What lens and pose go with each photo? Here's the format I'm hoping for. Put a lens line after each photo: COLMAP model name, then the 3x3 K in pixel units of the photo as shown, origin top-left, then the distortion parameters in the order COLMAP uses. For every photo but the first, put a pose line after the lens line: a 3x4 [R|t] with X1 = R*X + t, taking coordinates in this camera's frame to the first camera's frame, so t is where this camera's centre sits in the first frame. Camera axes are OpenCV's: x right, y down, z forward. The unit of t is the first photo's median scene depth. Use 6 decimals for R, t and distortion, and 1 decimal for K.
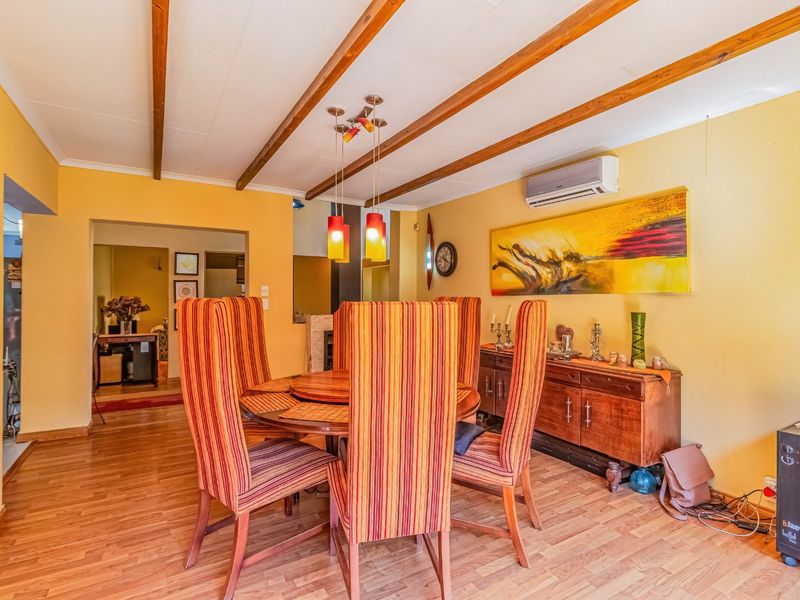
lens RADIAL K [[409.7, 0, 400.0], [0, 409.7, 300.0], [0, 0, 1]] dist [0.003863, 0.002573]
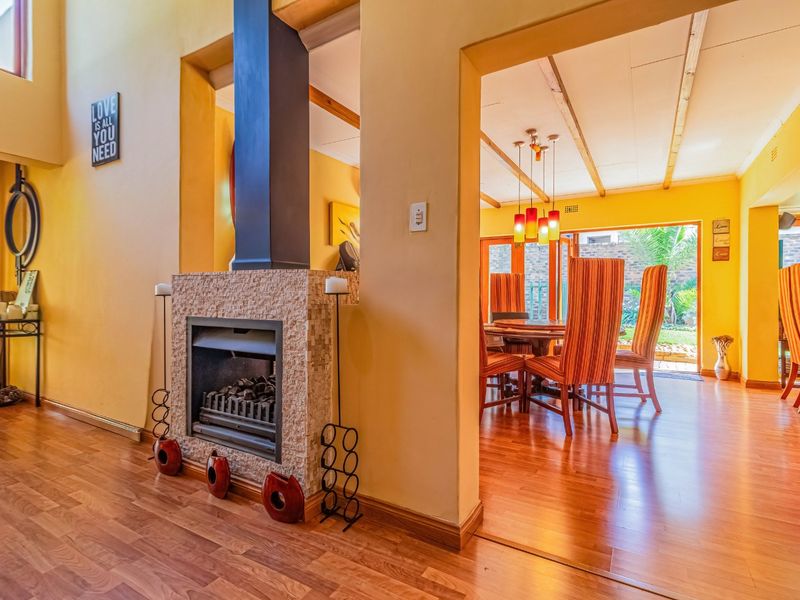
lens RADIAL K [[409.7, 0, 400.0], [0, 409.7, 300.0], [0, 0, 1]] dist [0.003863, 0.002573]
pose [[-0.475223, -0.011954, 0.879784, -0.819867], [0.009445, 0.999781, 0.018686, 0.060198], [-0.879814, 0.017190, -0.475006, 1.505045]]
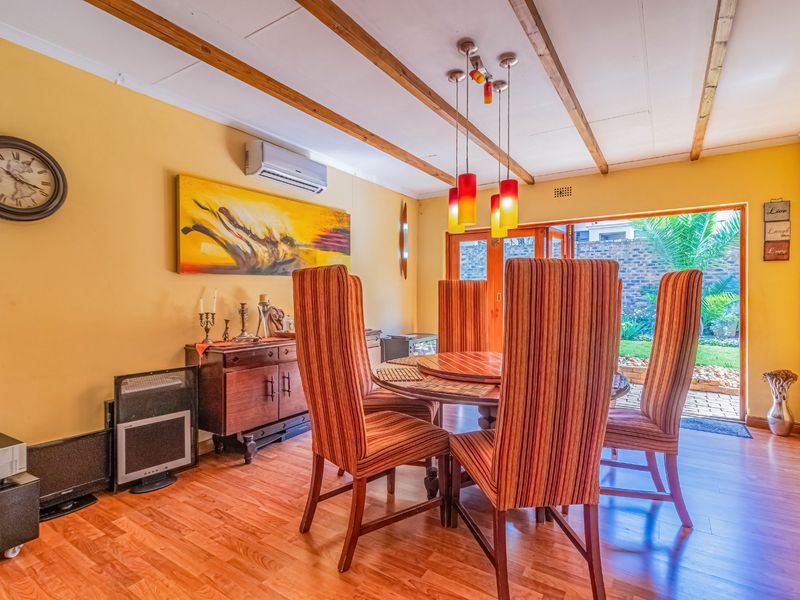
lens RADIAL K [[409.7, 0, 400.0], [0, 409.7, 300.0], [0, 0, 1]] dist [0.003863, 0.002573]
pose [[-0.442736, -0.011874, 0.896573, -0.587583], [0.011015, 0.999765, 0.018679, 0.027983], [-0.896584, 0.018146, -0.442502, 1.107010]]
